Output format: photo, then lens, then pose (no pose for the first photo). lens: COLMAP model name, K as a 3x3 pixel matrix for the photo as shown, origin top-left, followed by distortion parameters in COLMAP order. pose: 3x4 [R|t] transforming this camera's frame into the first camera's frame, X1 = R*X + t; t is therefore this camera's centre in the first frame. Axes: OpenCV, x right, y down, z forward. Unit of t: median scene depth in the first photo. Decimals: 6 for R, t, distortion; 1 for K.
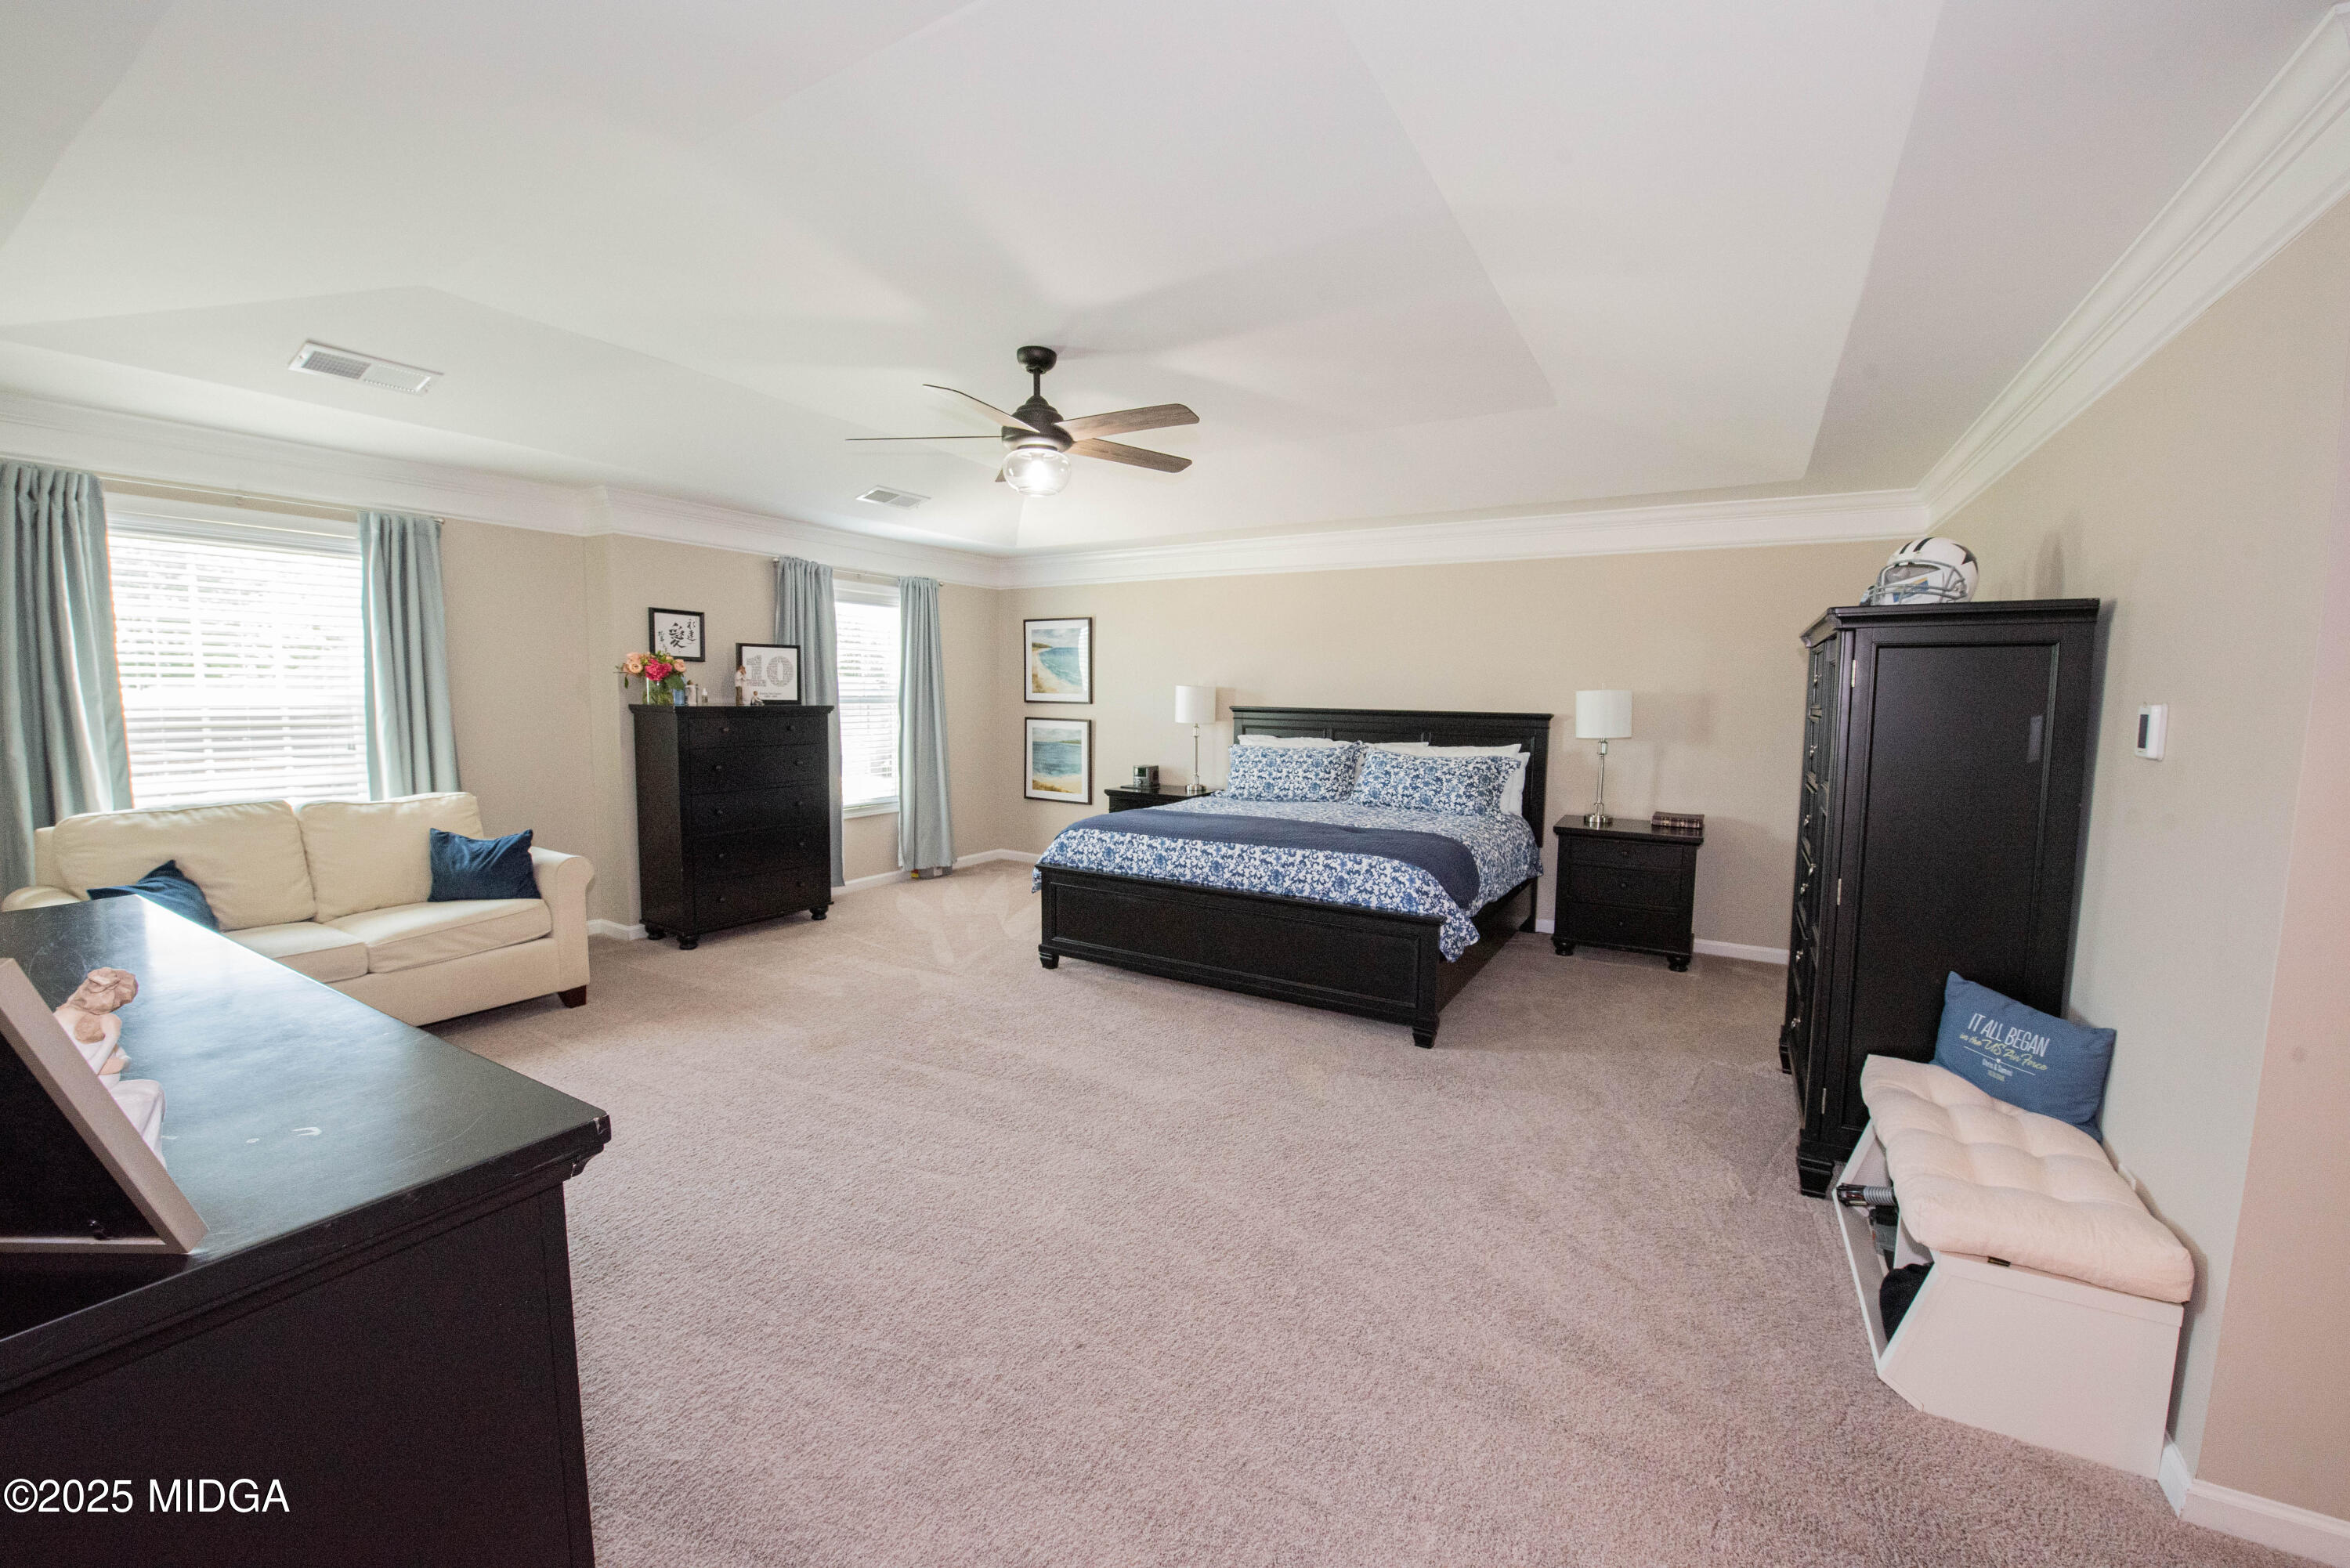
lens RADIAL K [[940.6, 0, 1179.4], [0, 940.6, 777.6], [0, 0, 1]] dist [-0.023805, 0.000076]
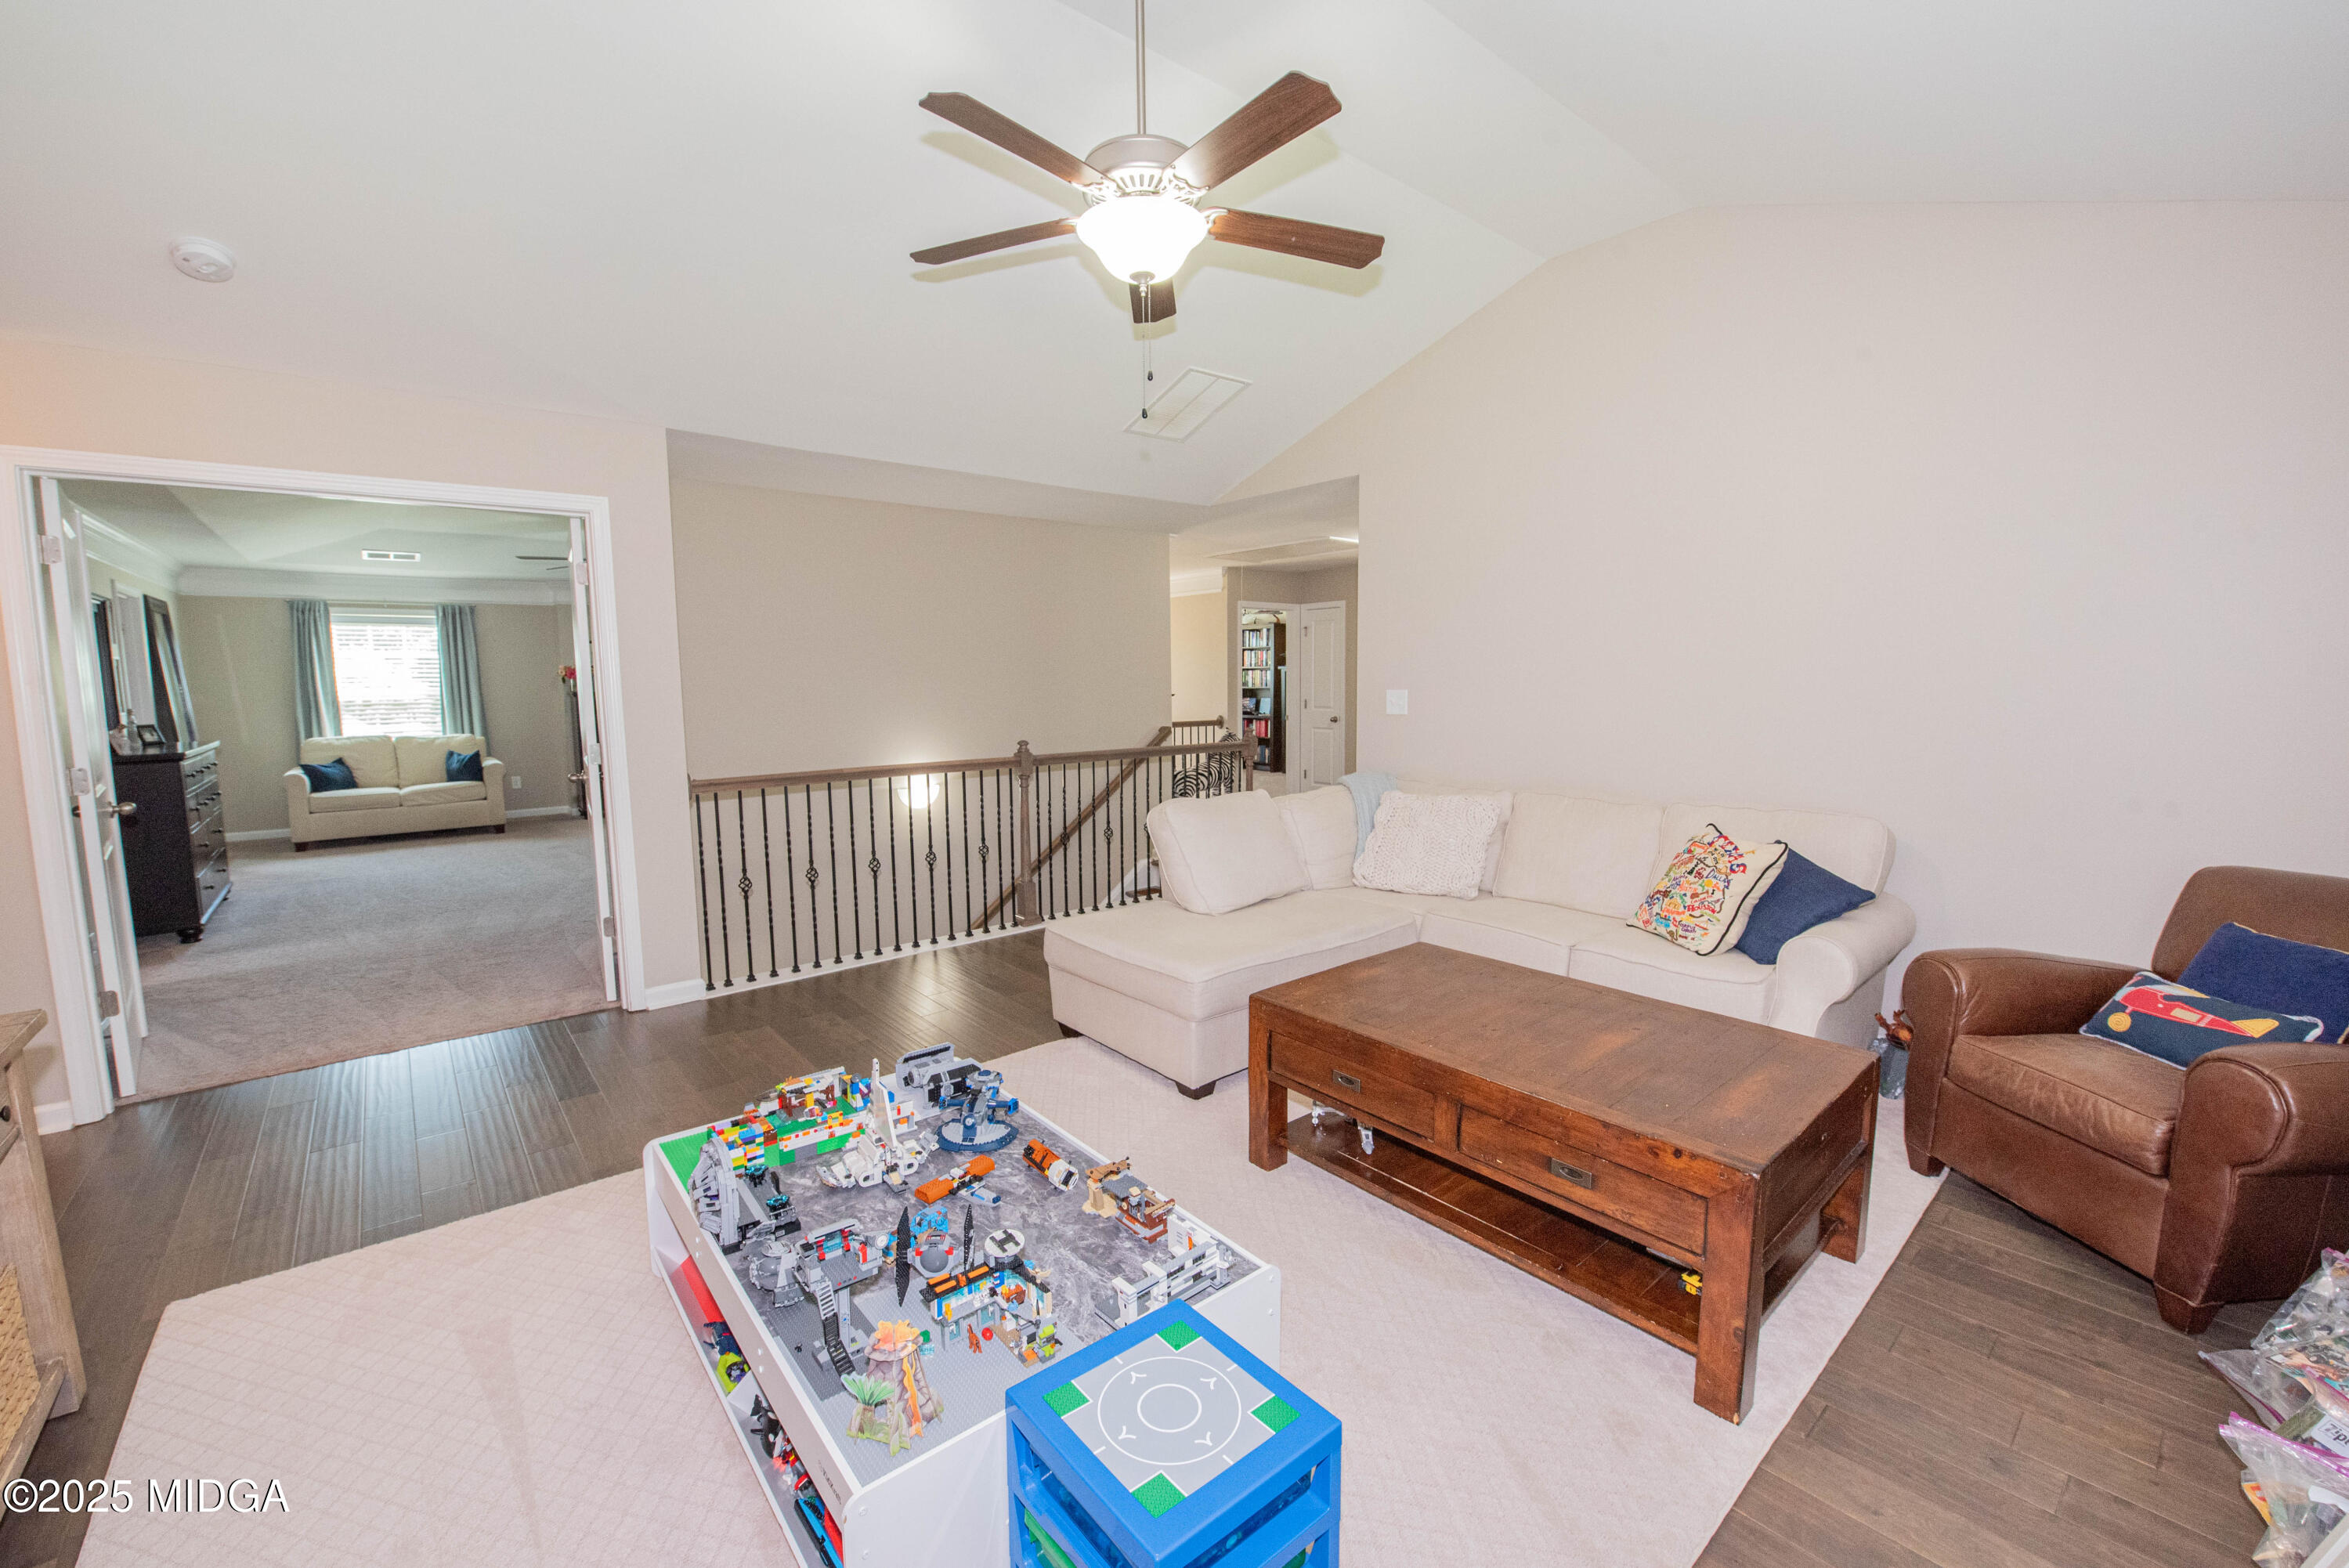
lens RADIAL K [[940.2, 0, 1176.4], [0, 940.2, 790.0], [0, 0, 1]] dist [-0.023805, 0.000076]
pose [[0.943365, 0.020036, -0.331152, 1.600615], [-0.009826, 0.999424, 0.032476, 0.063711], [0.331612, -0.027382, 0.943018, -0.527980]]
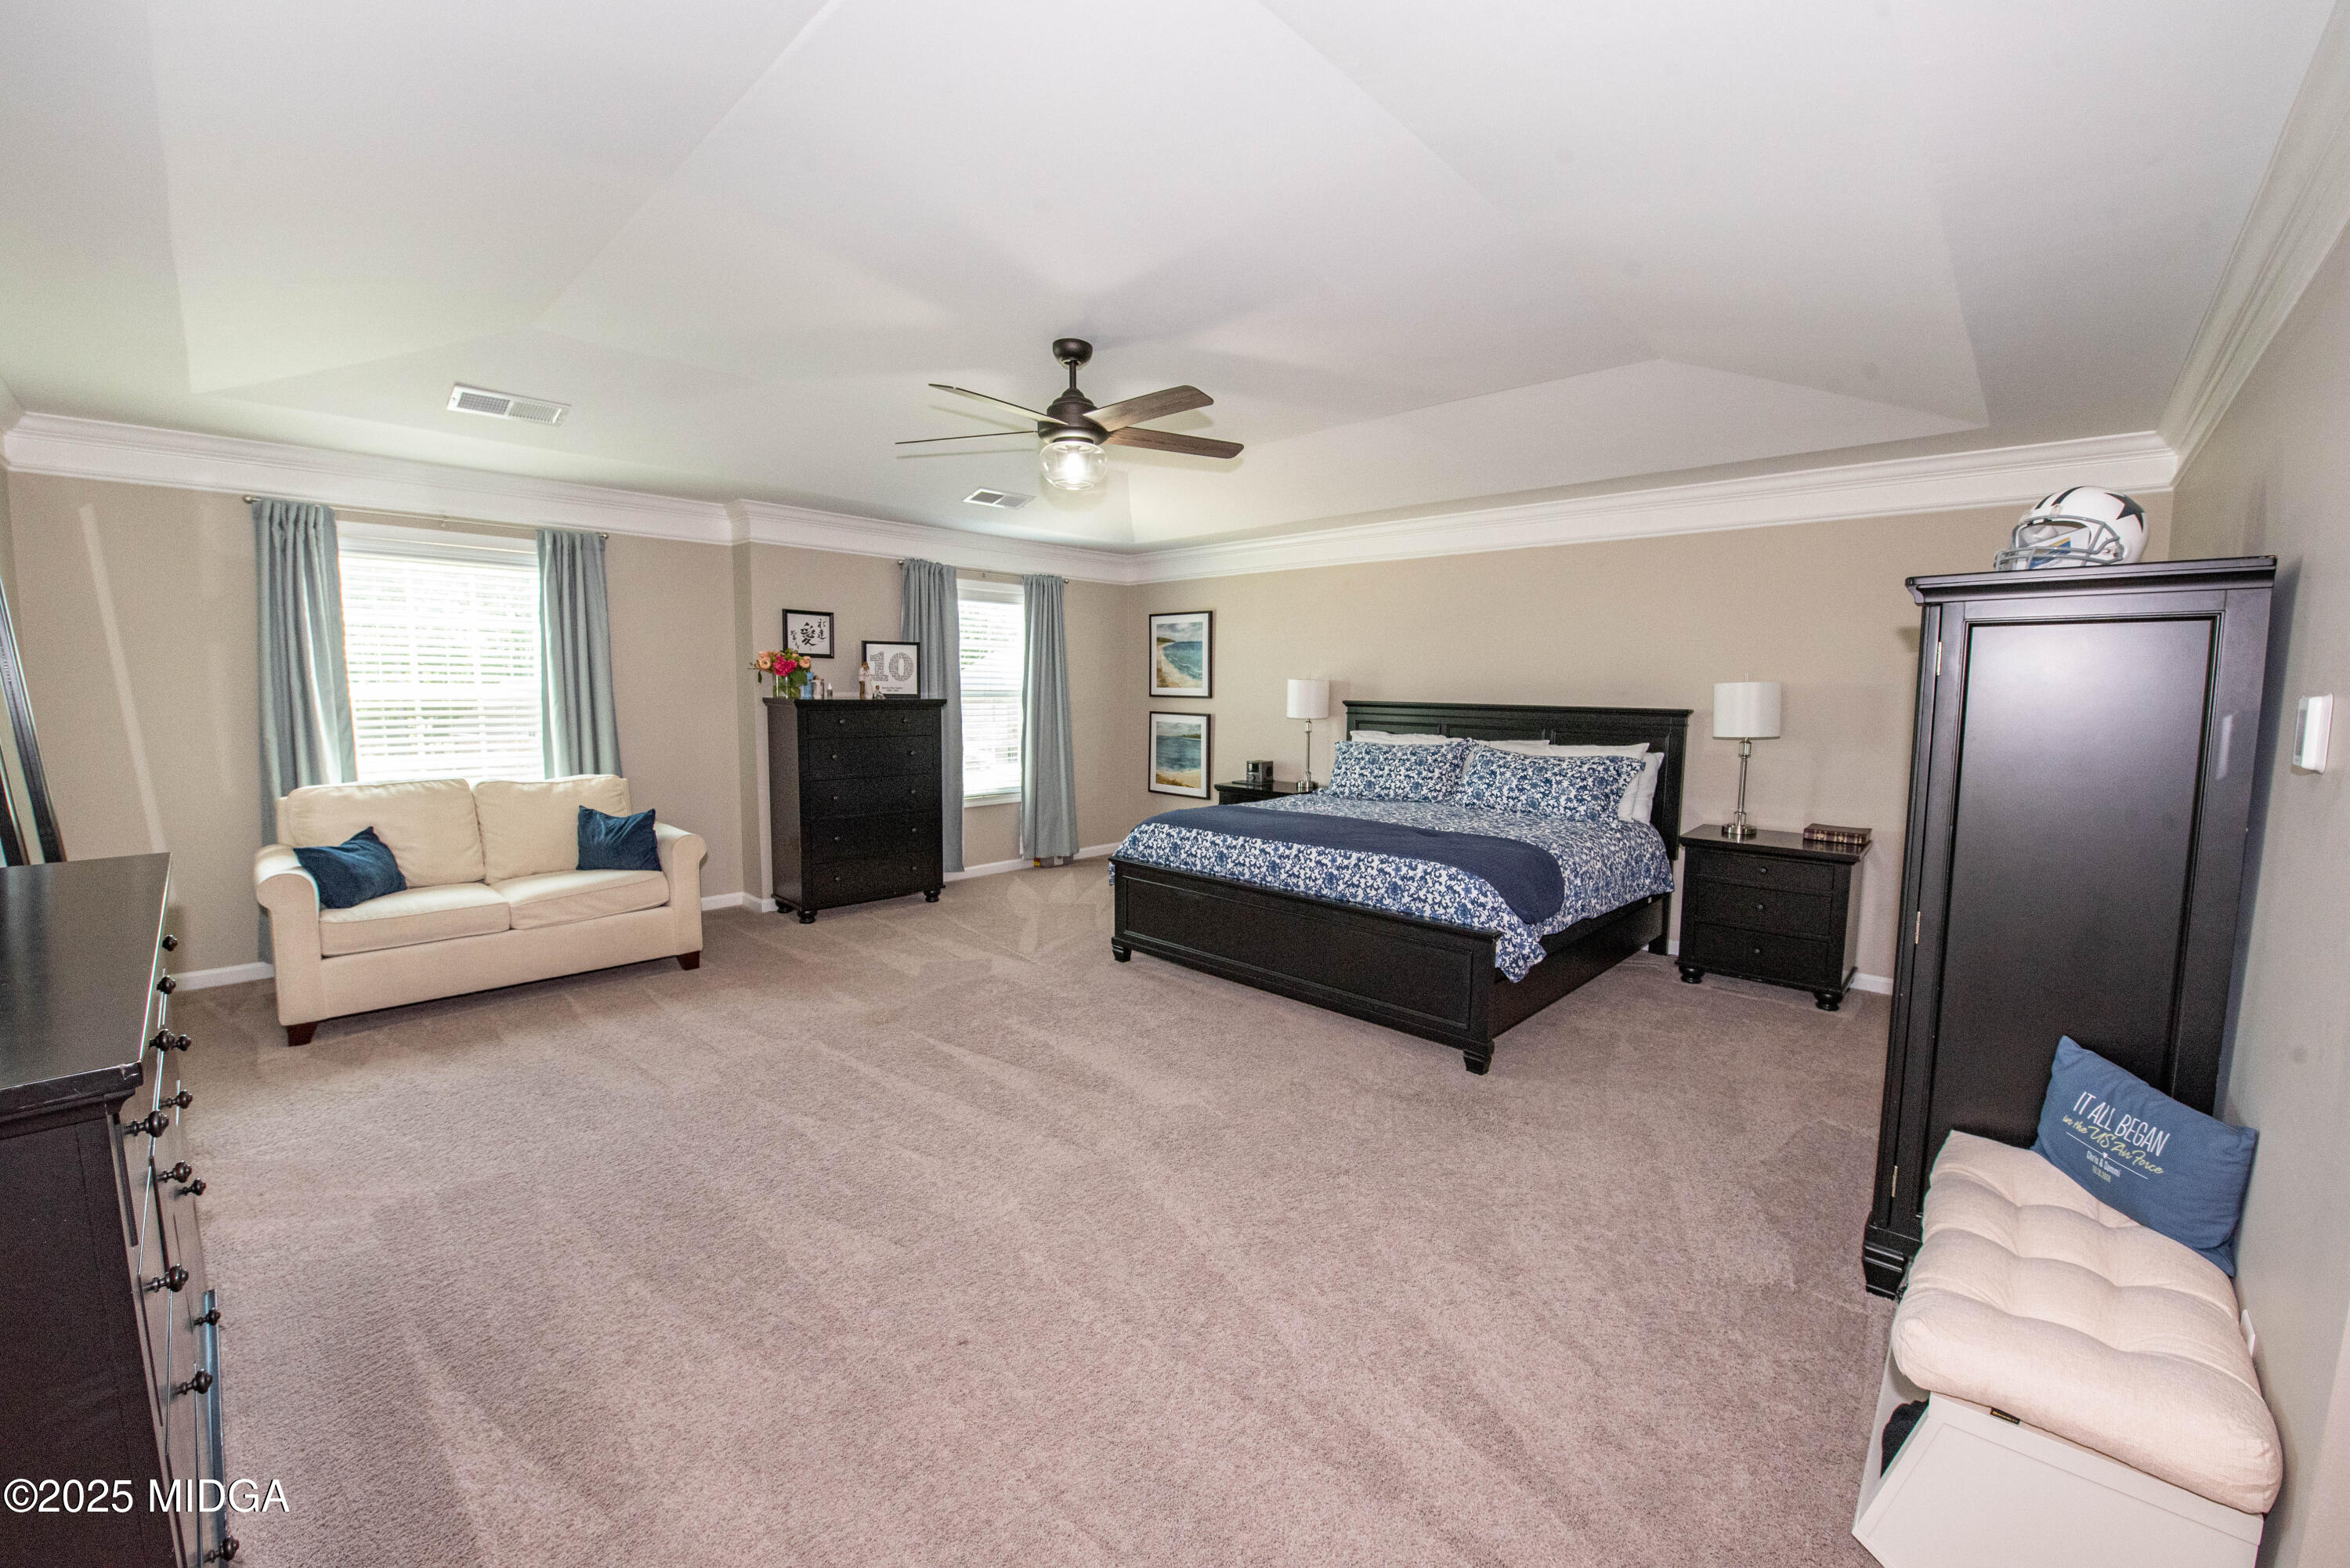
lens RADIAL K [[940.6, 0, 1184.8], [0, 940.6, 778.4], [0, 0, 1]] dist [-0.023805, 0.000076]
pose [[0.975321, 0.019787, -0.219905, 0.173464], [-0.018583, 0.999799, 0.007541, -0.001289], [0.220010, -0.003268, 0.975492, 0.045314]]
